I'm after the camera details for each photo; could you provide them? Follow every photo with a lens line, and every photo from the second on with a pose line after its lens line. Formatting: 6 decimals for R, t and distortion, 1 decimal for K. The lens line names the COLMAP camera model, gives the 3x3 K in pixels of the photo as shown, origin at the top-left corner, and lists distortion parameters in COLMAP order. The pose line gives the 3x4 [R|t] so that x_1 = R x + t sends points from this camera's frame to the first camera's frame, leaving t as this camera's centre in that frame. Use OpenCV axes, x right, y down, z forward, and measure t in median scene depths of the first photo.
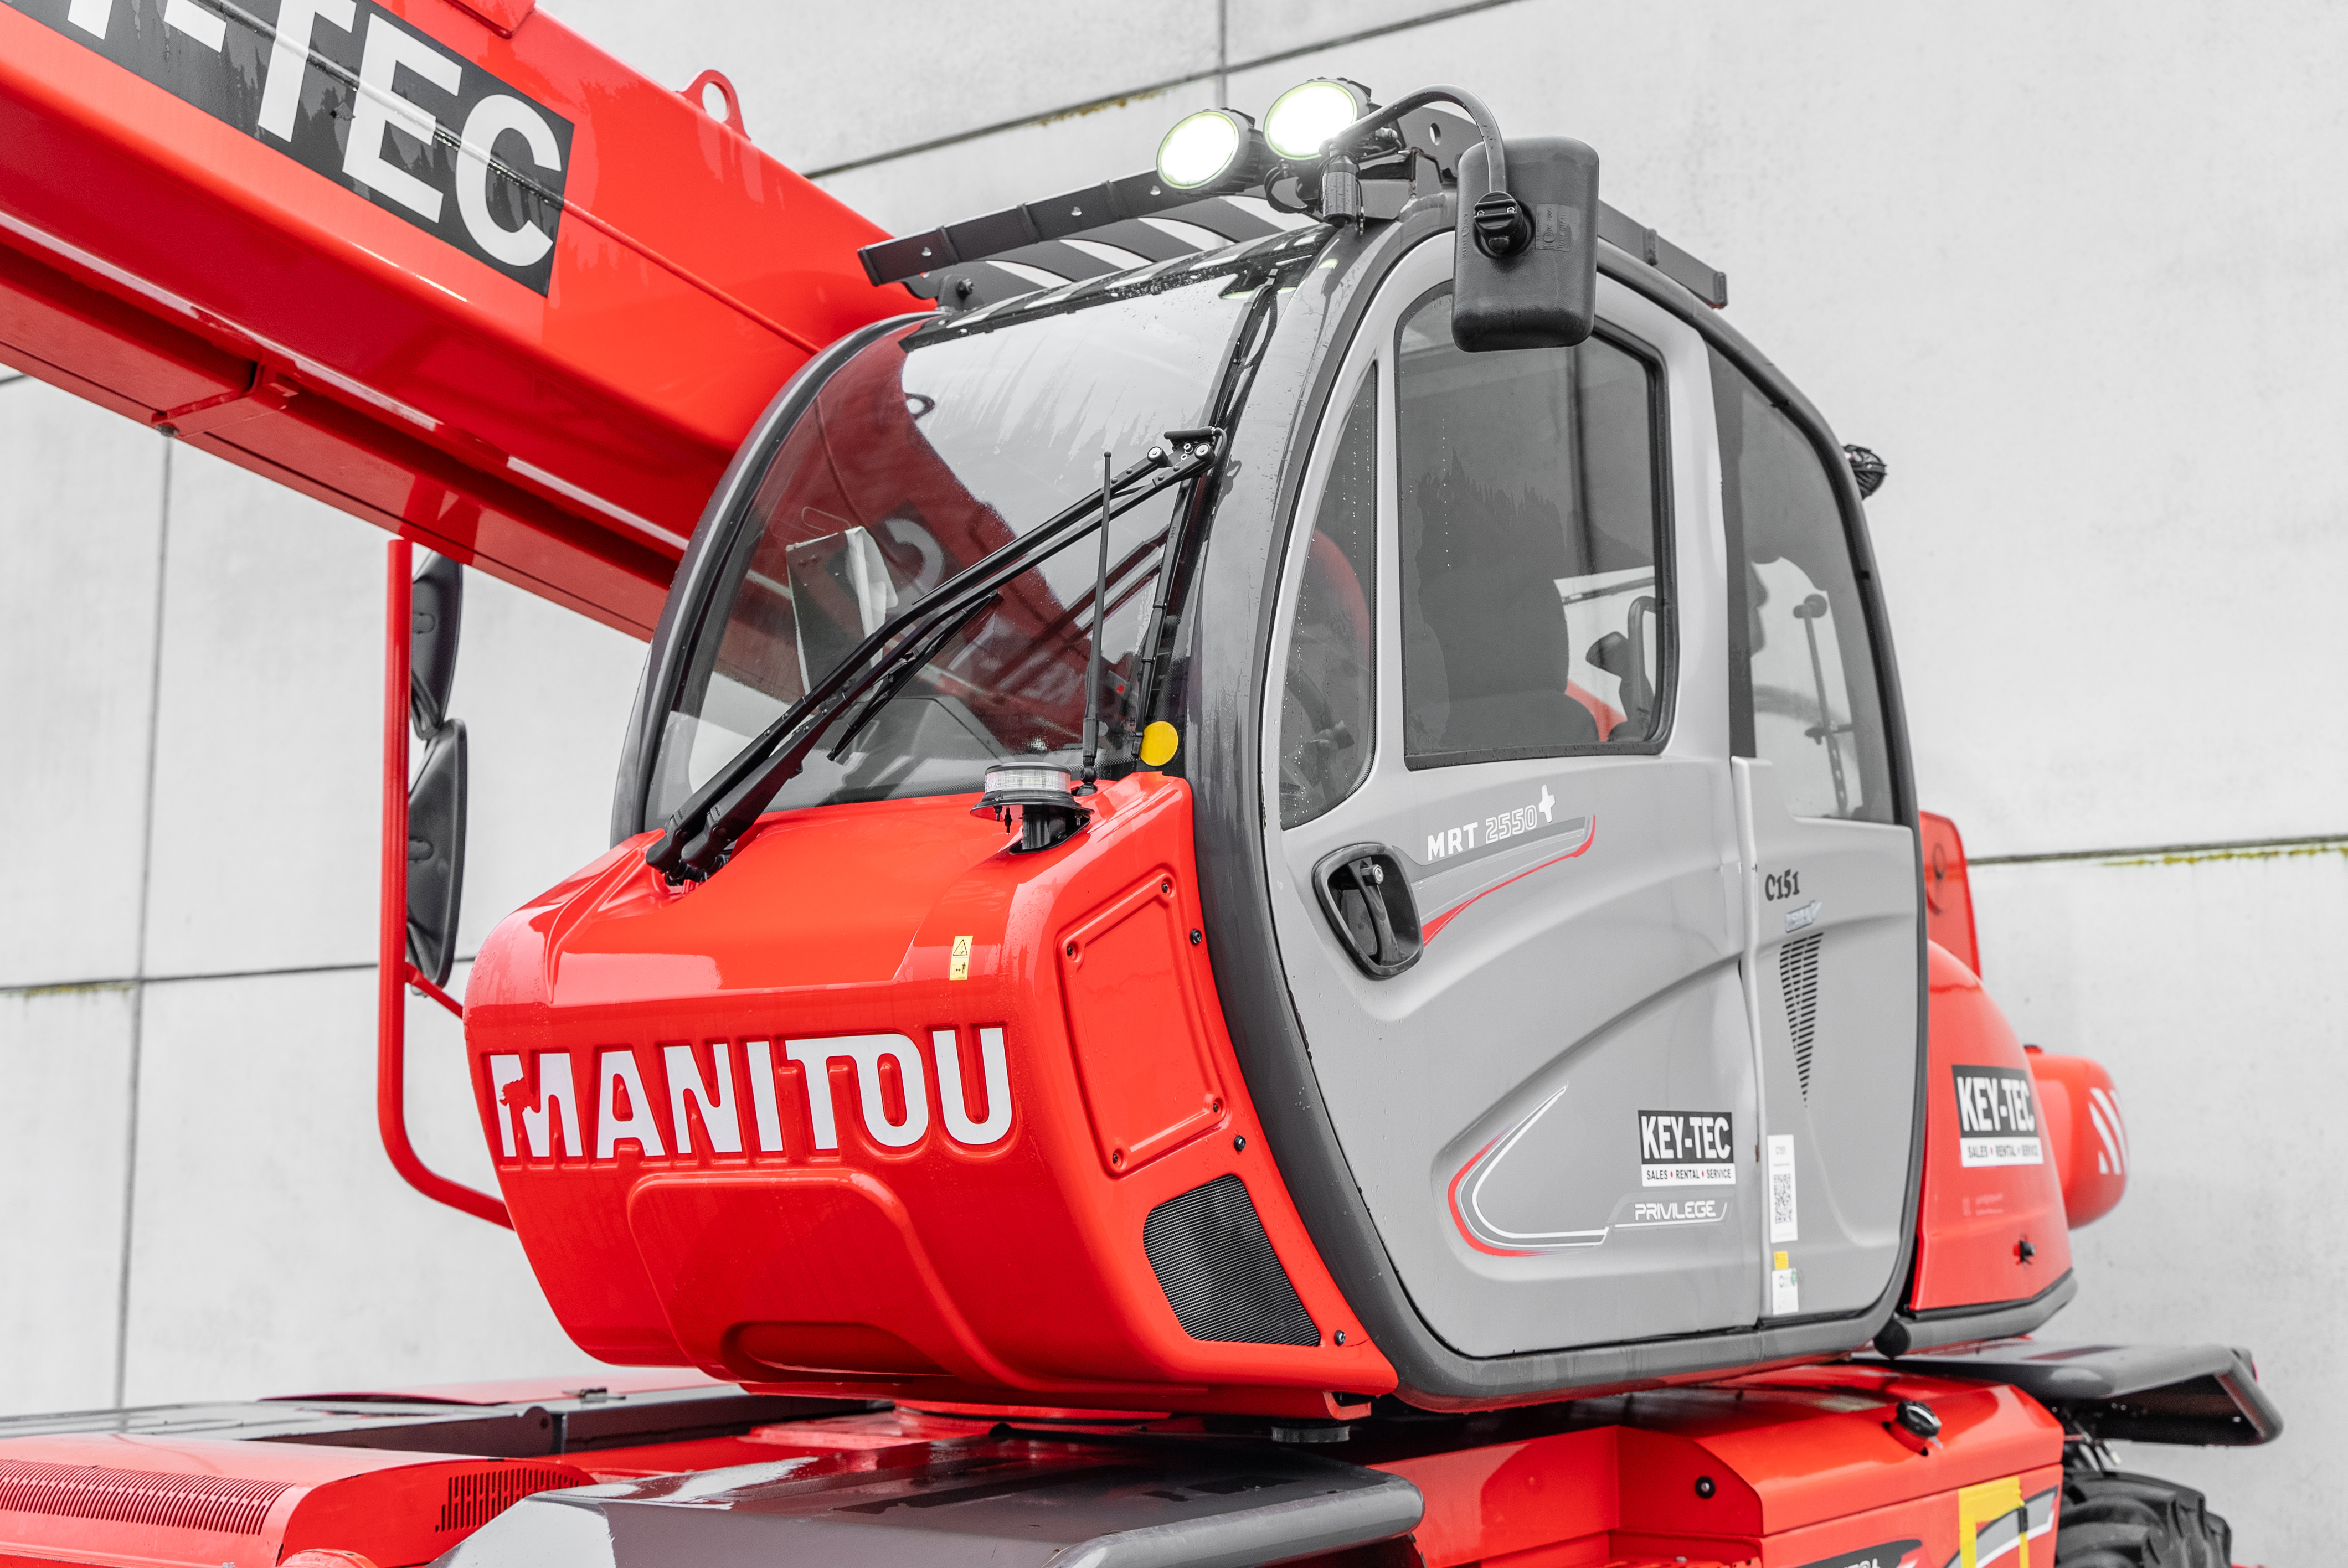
lens RADIAL K [[2866.3, 0, 1164.4], [0, 2866.3, 793.5], [0, 0, 1]] dist [-0.003942, -0.006604]
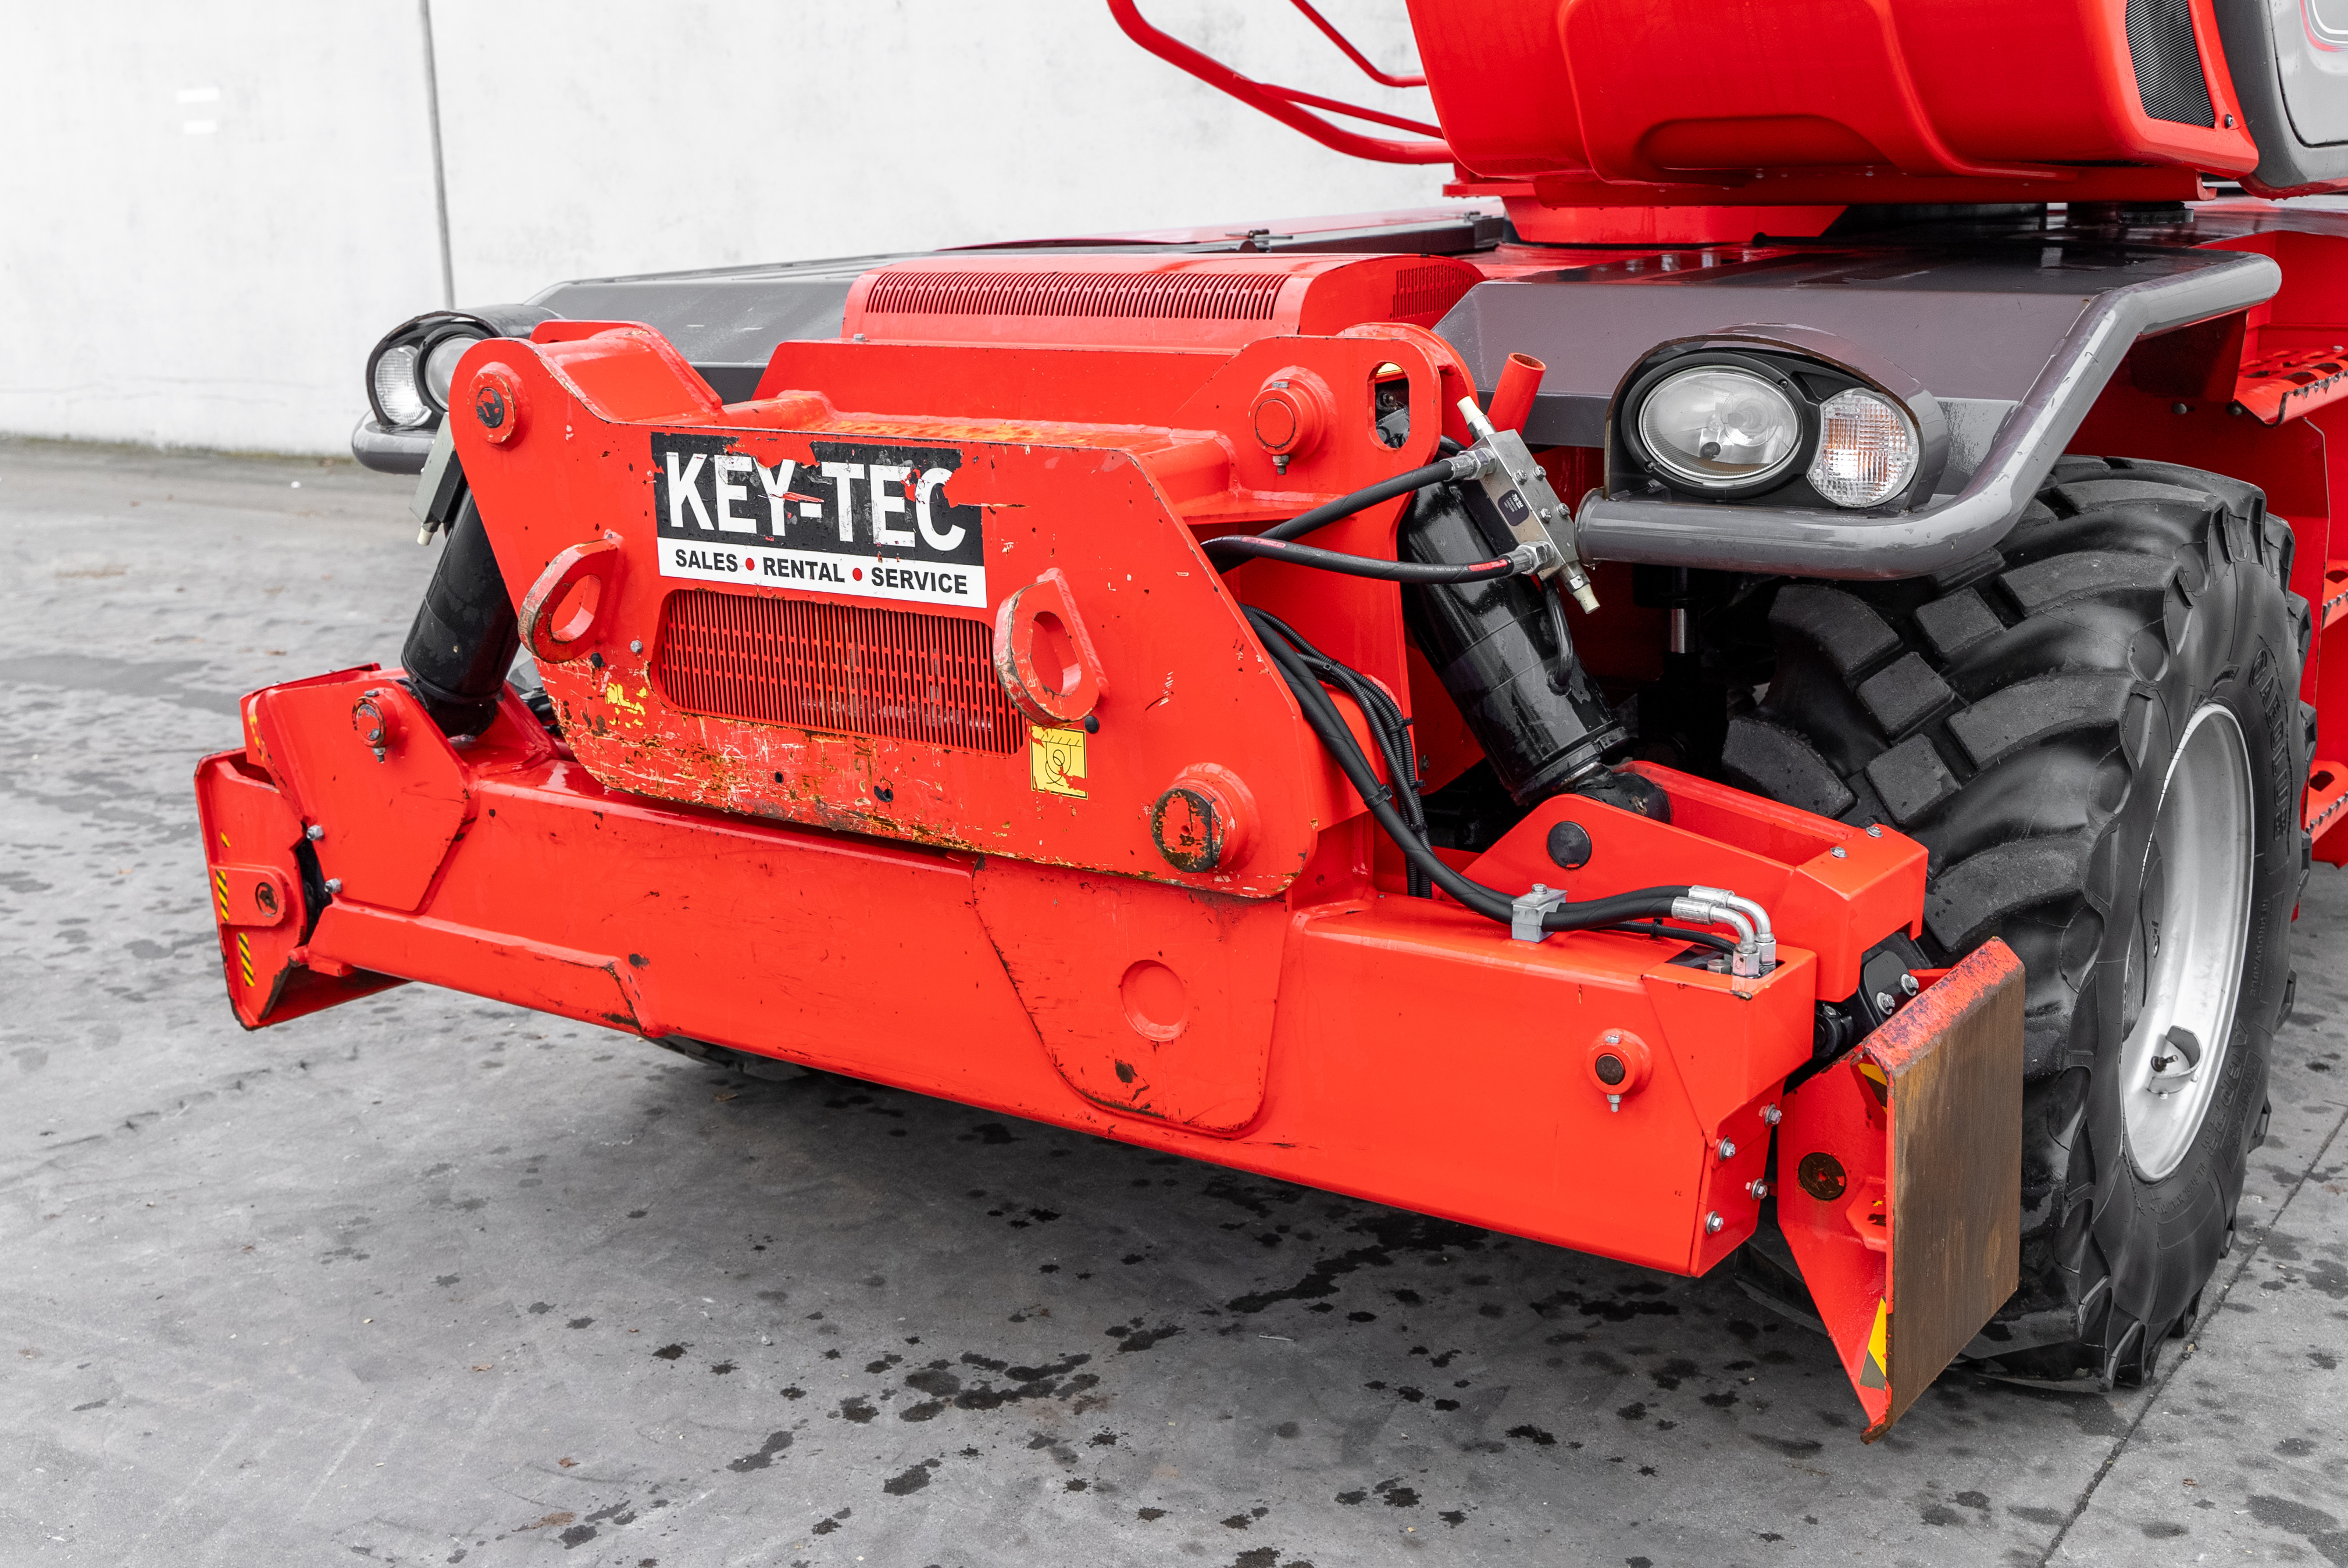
lens RADIAL K [[2677.0, 0, 1116.5], [0, 2677.0, 822.0], [0, 0, 1]] dist [-0.002032, -0.021458]
pose [[0.999343, -0.017916, -0.031505, -0.288224], [0.028586, 0.924008, 0.381304, 0.033625], [0.022280, -0.381954, 0.923913, -0.032933]]
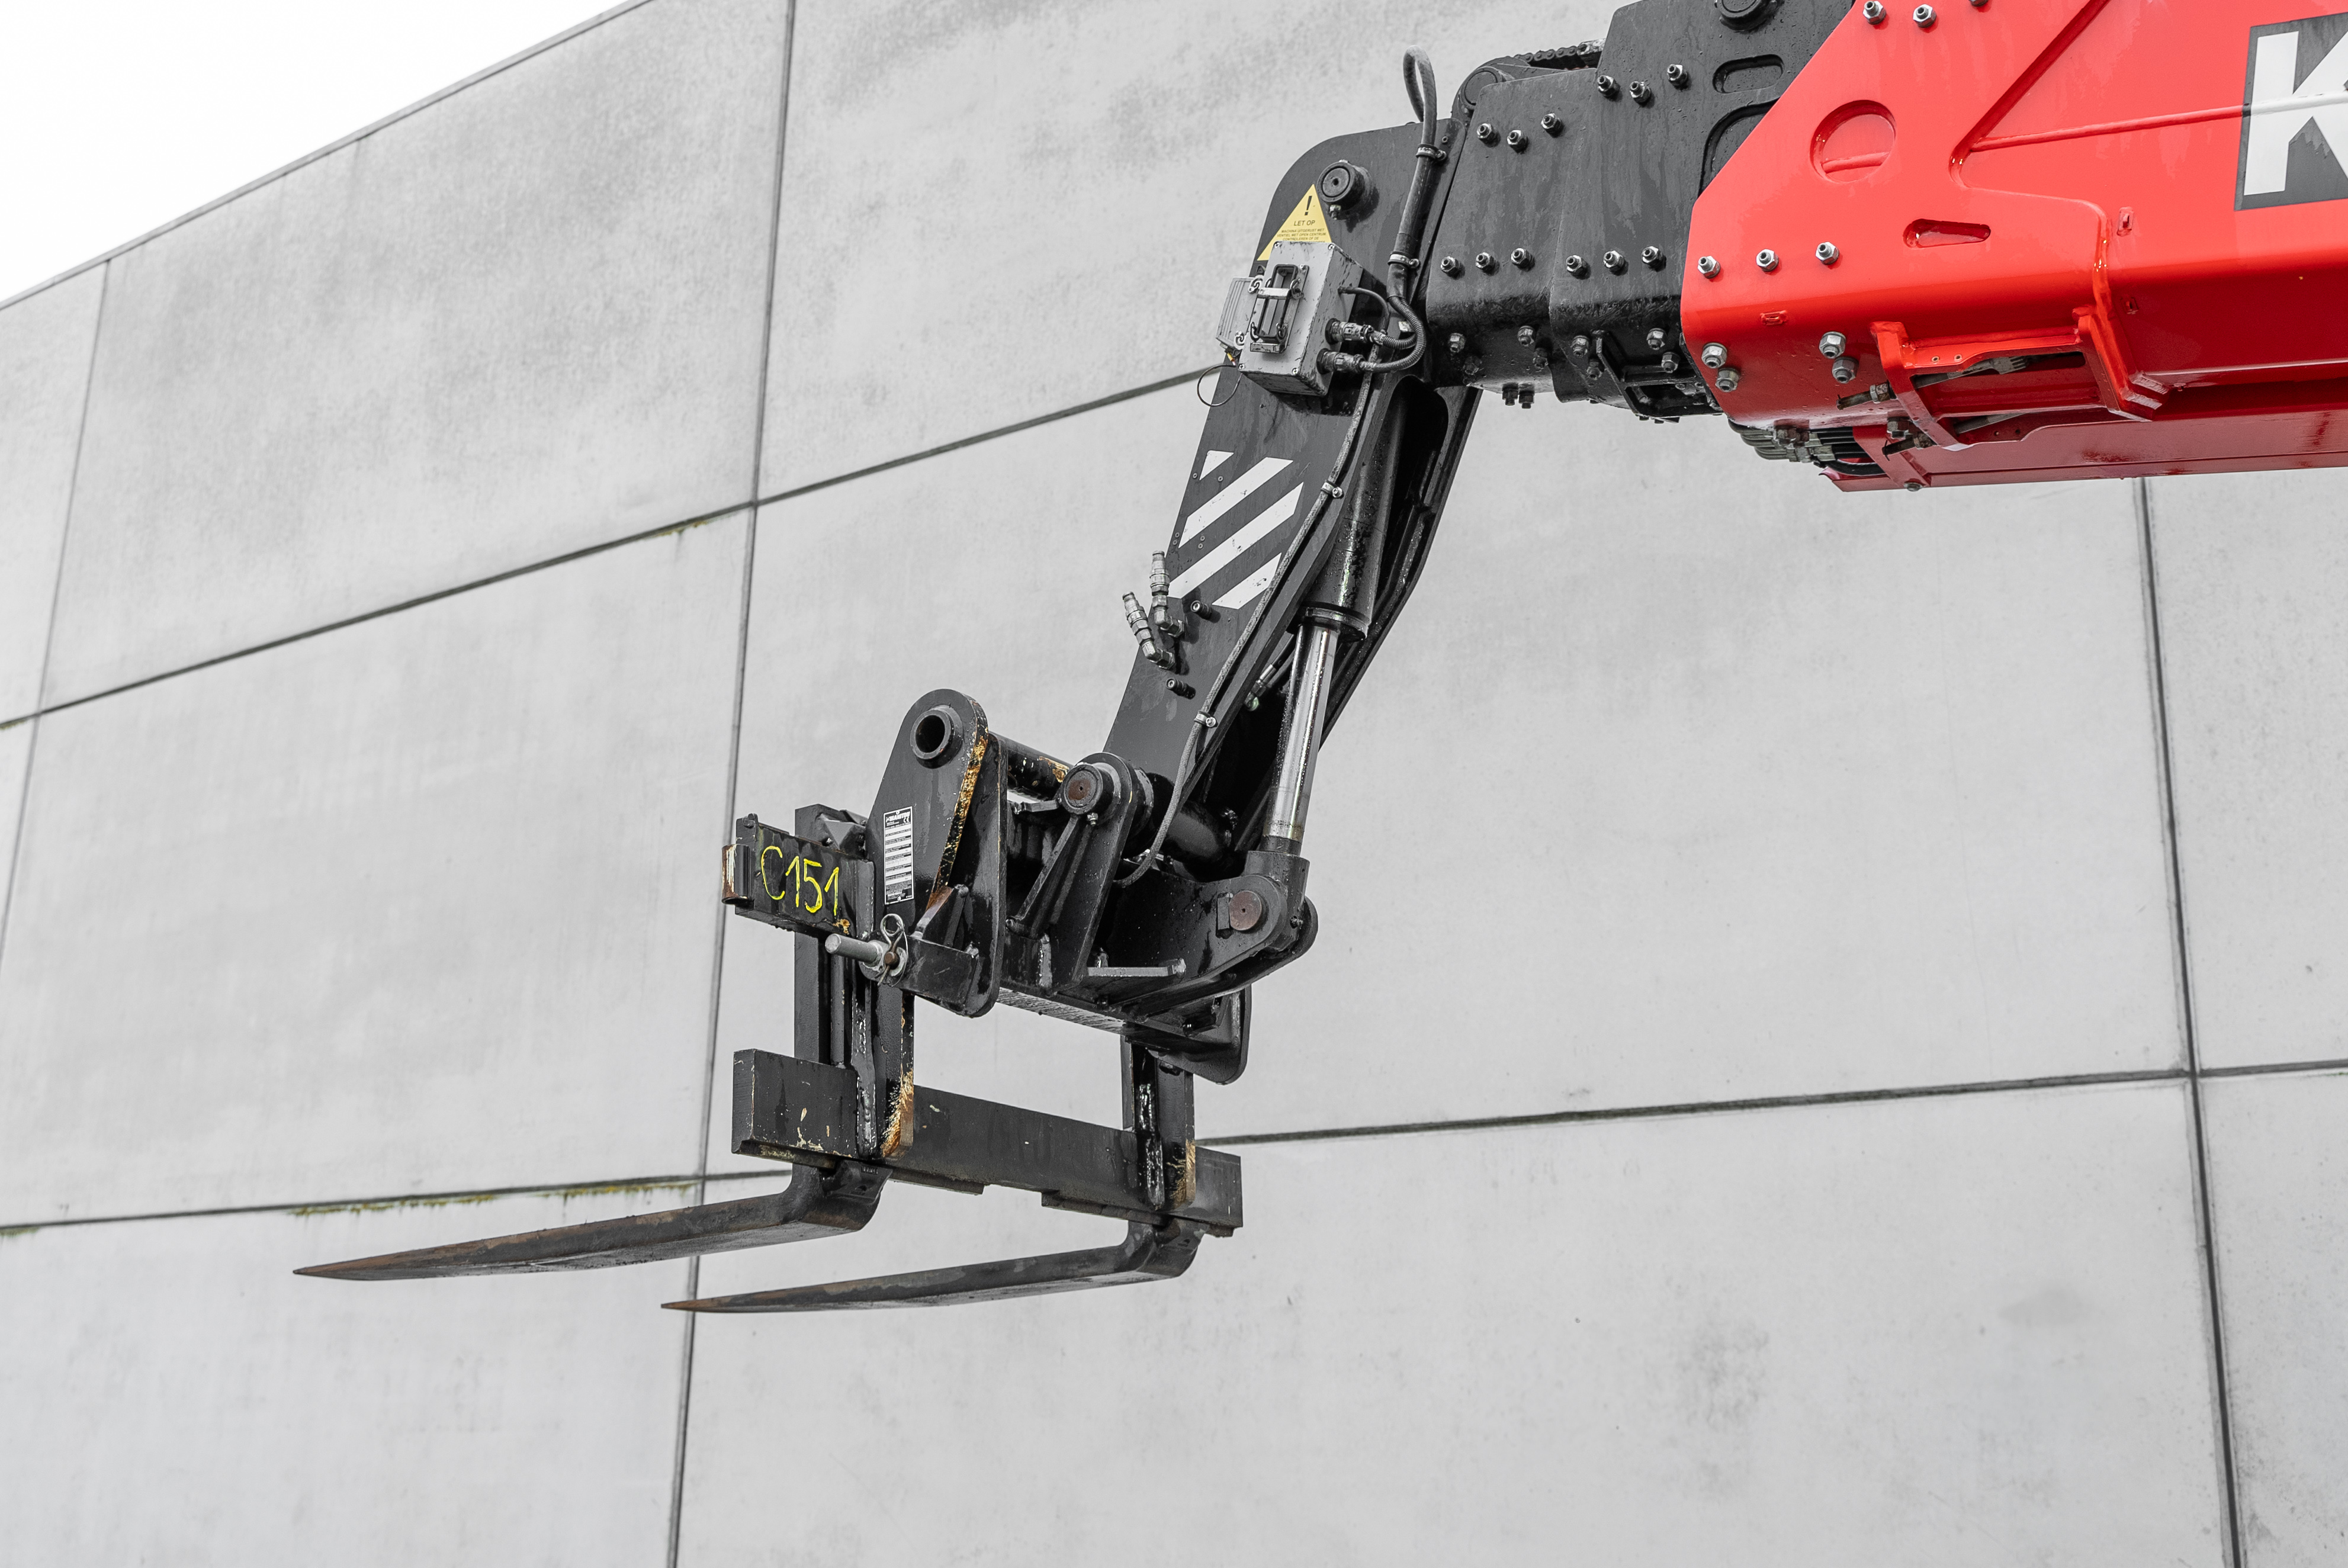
lens RADIAL K [[2461.2, 0, 1083.4], [0, 2461.2, 825.4], [0, 0, 1]] dist [0.006064, -0.014583]
pose [[0.997647, 0.016538, -0.066528, -0.655358], [-0.025022, 0.991357, -0.128785, 0.183462], [0.063823, 0.130147, 0.989438, 0.762053]]
